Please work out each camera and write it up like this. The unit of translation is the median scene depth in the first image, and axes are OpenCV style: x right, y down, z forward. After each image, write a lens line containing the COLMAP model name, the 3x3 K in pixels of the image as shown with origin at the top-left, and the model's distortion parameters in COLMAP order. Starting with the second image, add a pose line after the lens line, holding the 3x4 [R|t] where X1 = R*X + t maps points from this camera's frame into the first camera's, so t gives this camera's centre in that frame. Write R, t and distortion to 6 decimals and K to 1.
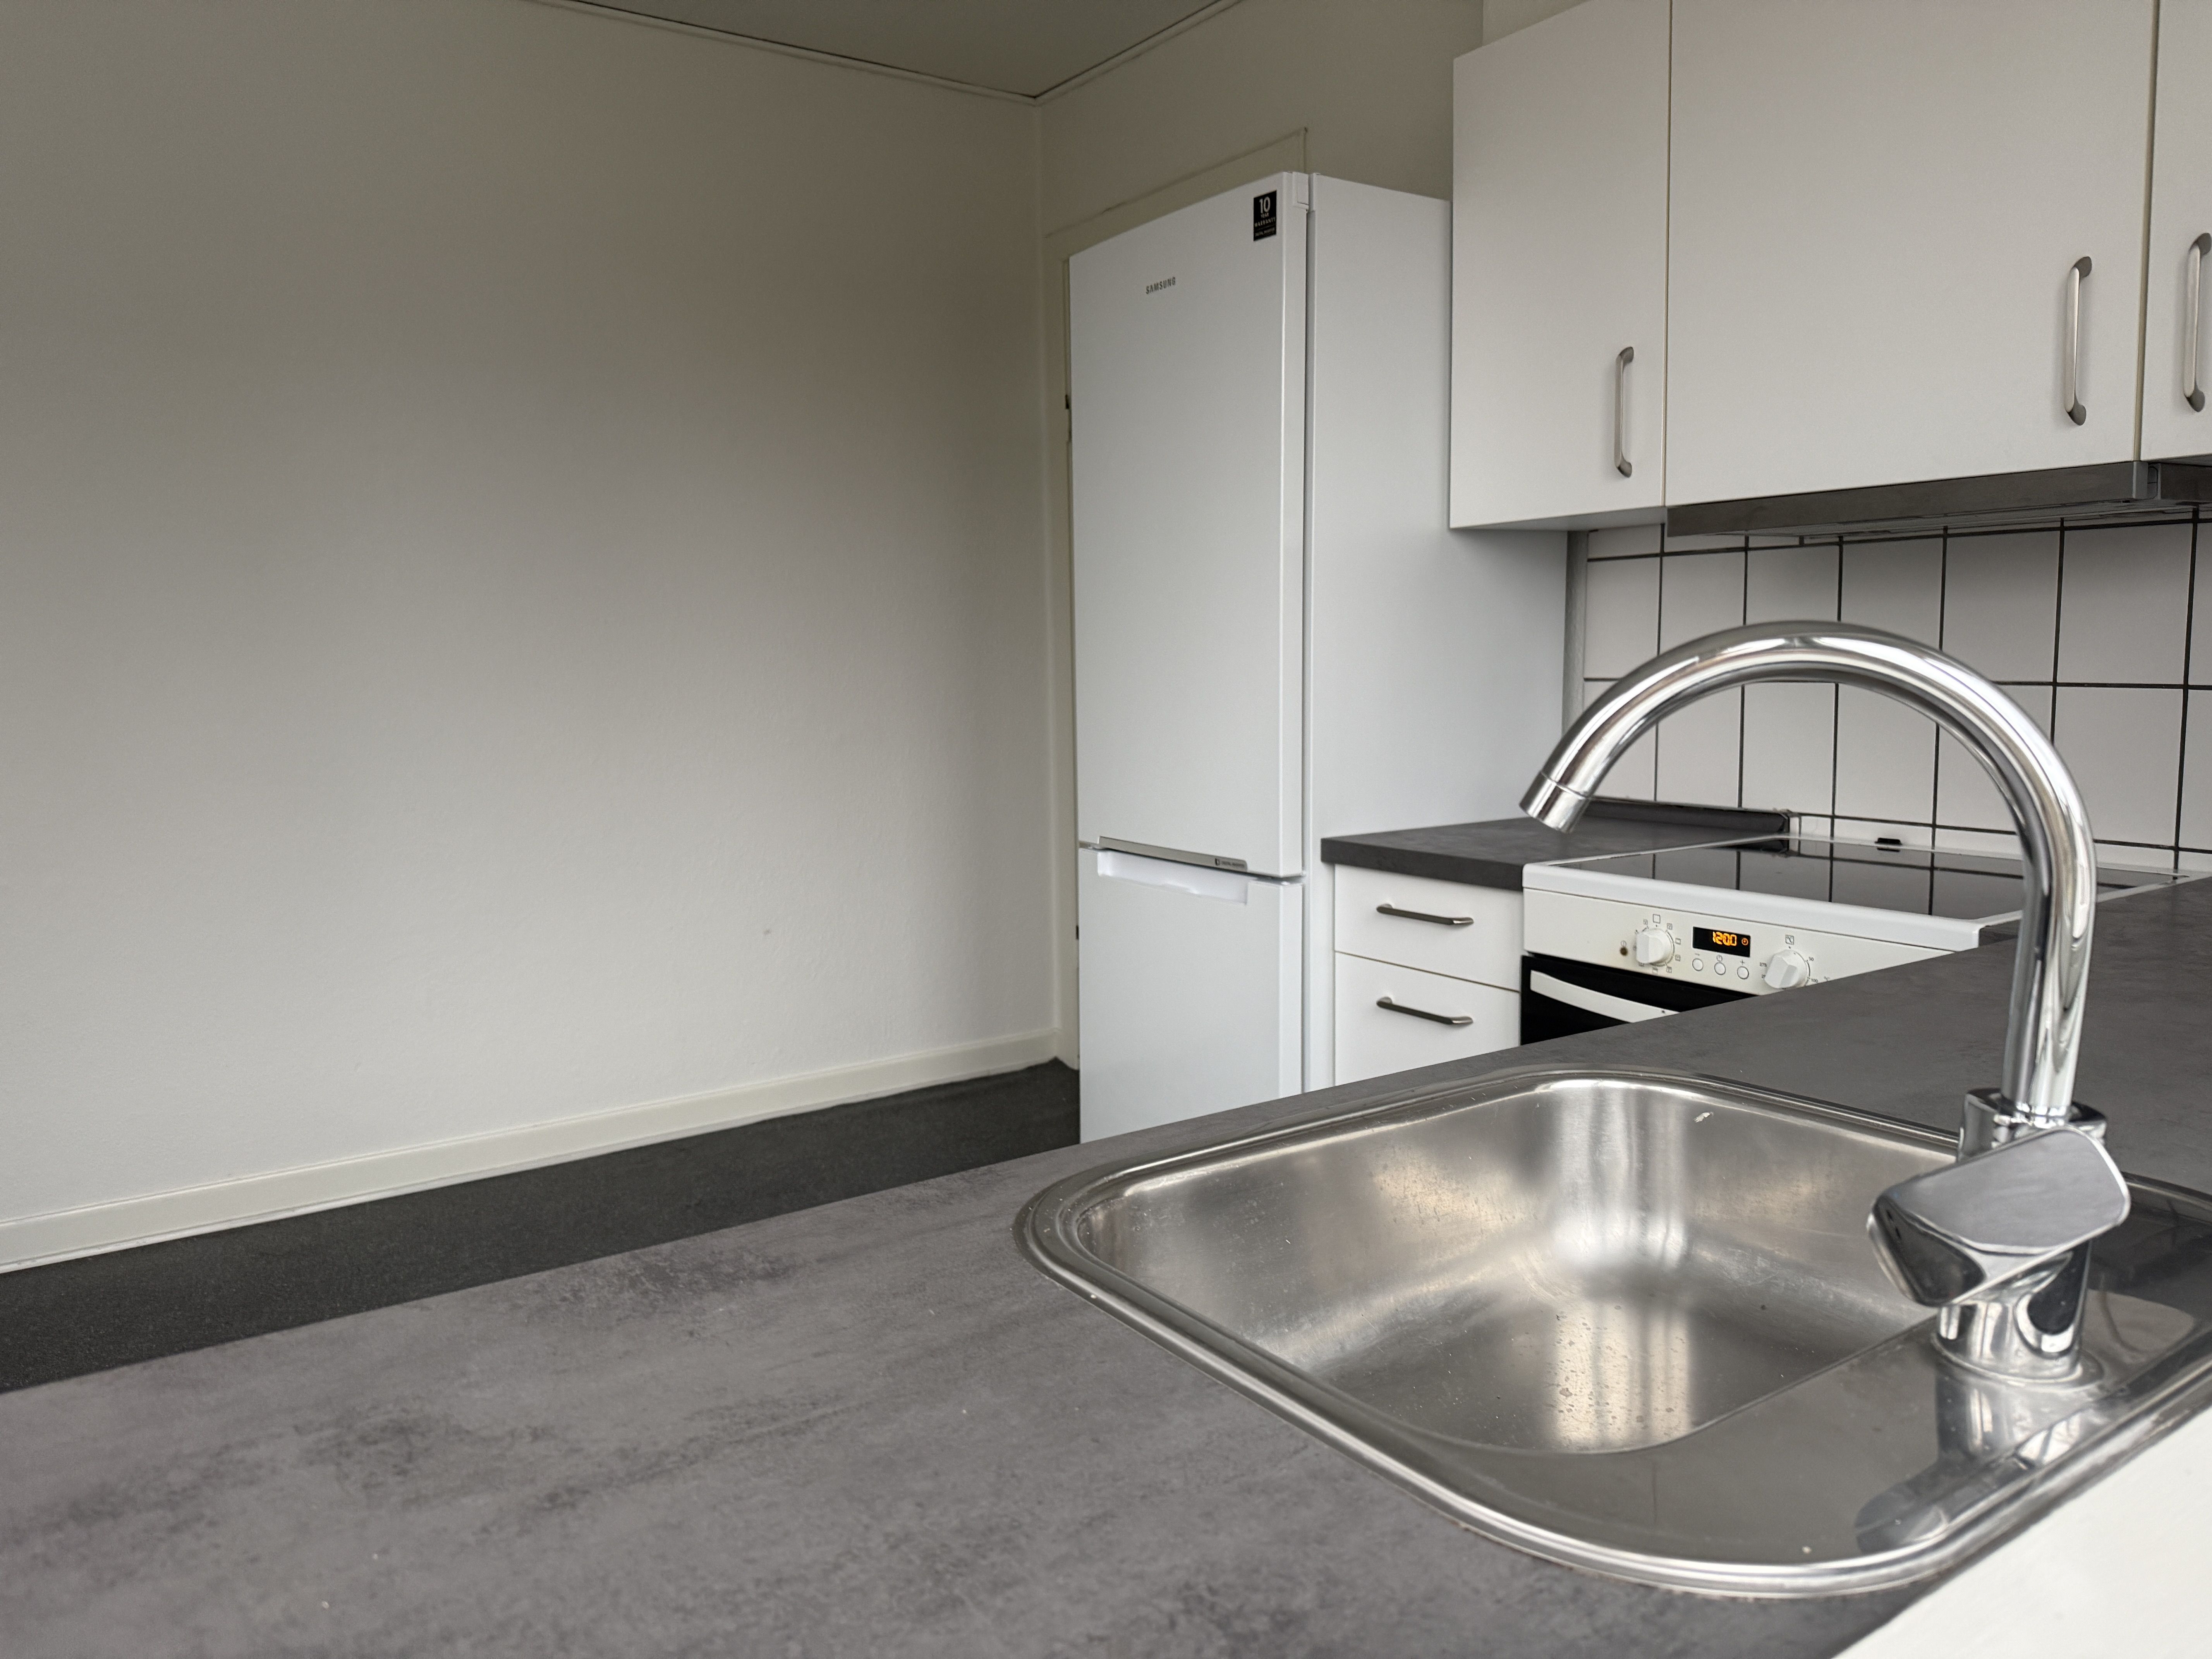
lens RADIAL K [[1557.7, 0, 1106.0], [0, 1557.7, 829.5], [0, 0, 1]] dist [0.009574, 0.000016]
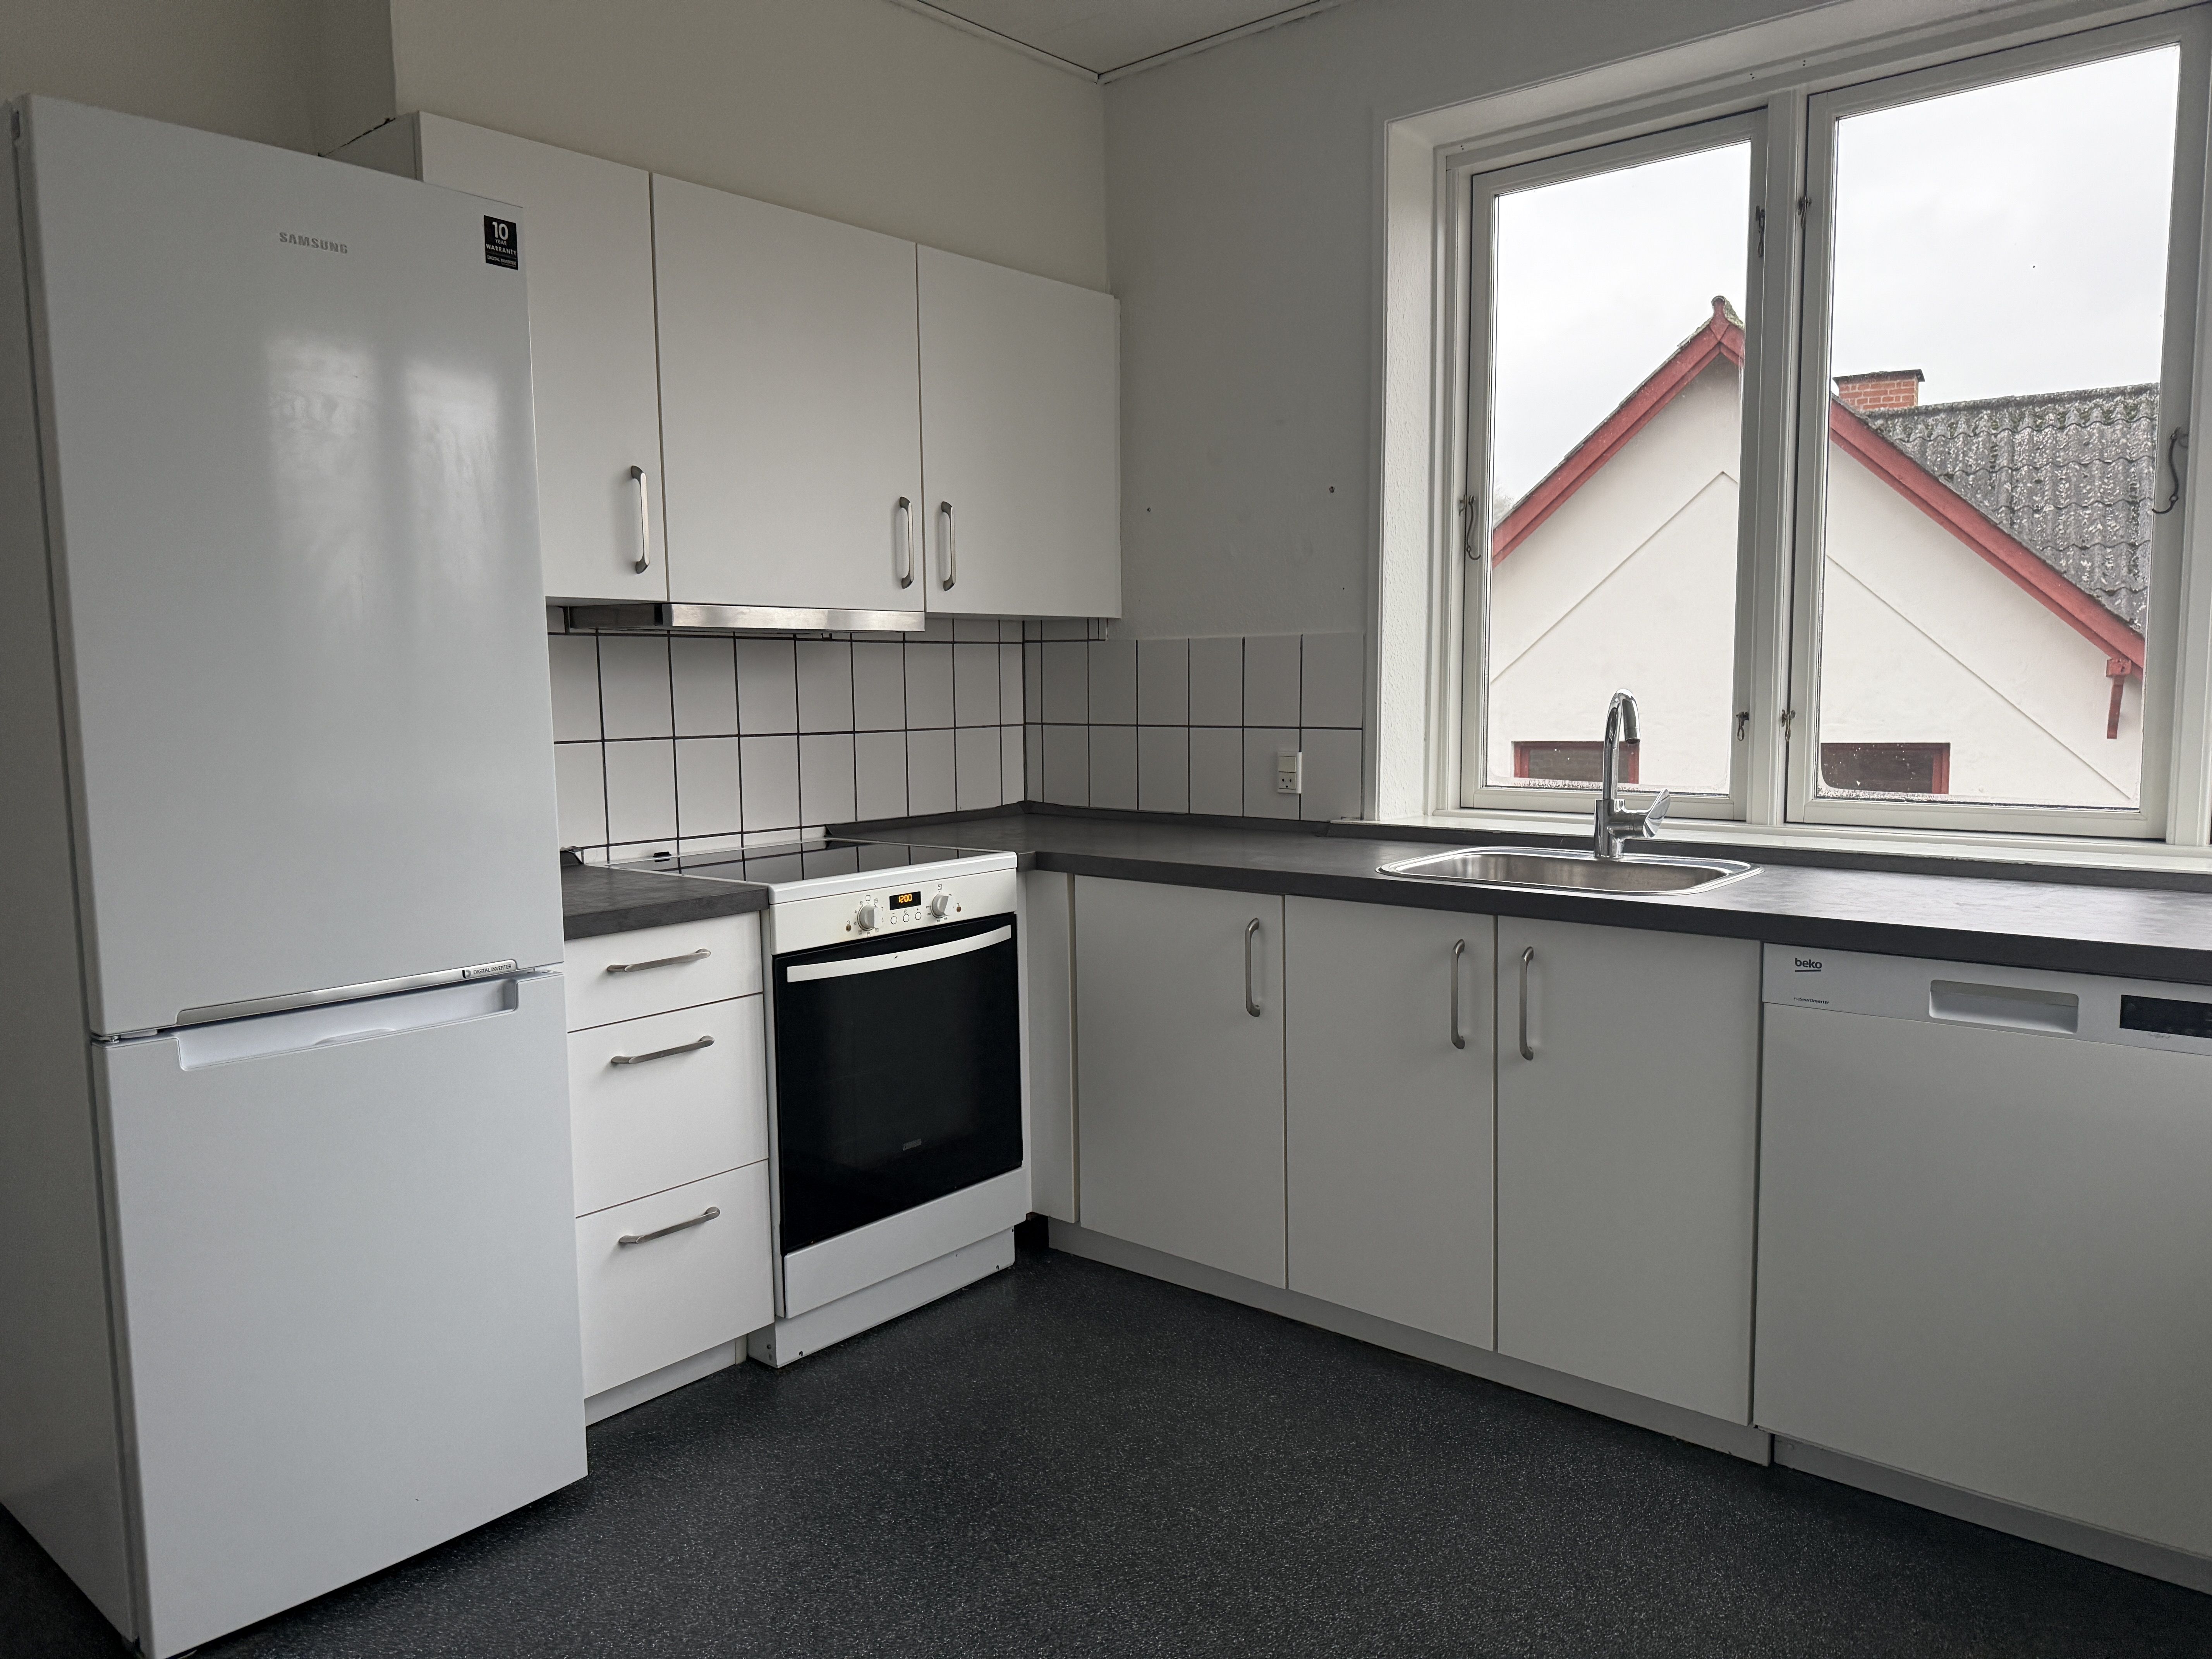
lens RADIAL K [[1557.7, 0, 1106.0], [0, 1557.7, 829.5], [0, 0, 1]] dist [0.009574, 0.000016]
pose [[-0.260616, -0.073526, 0.962639, -0.909626], [0.132933, 0.984866, 0.111212, -0.113537], [-0.956247, 0.156950, -0.246898, 0.962055]]
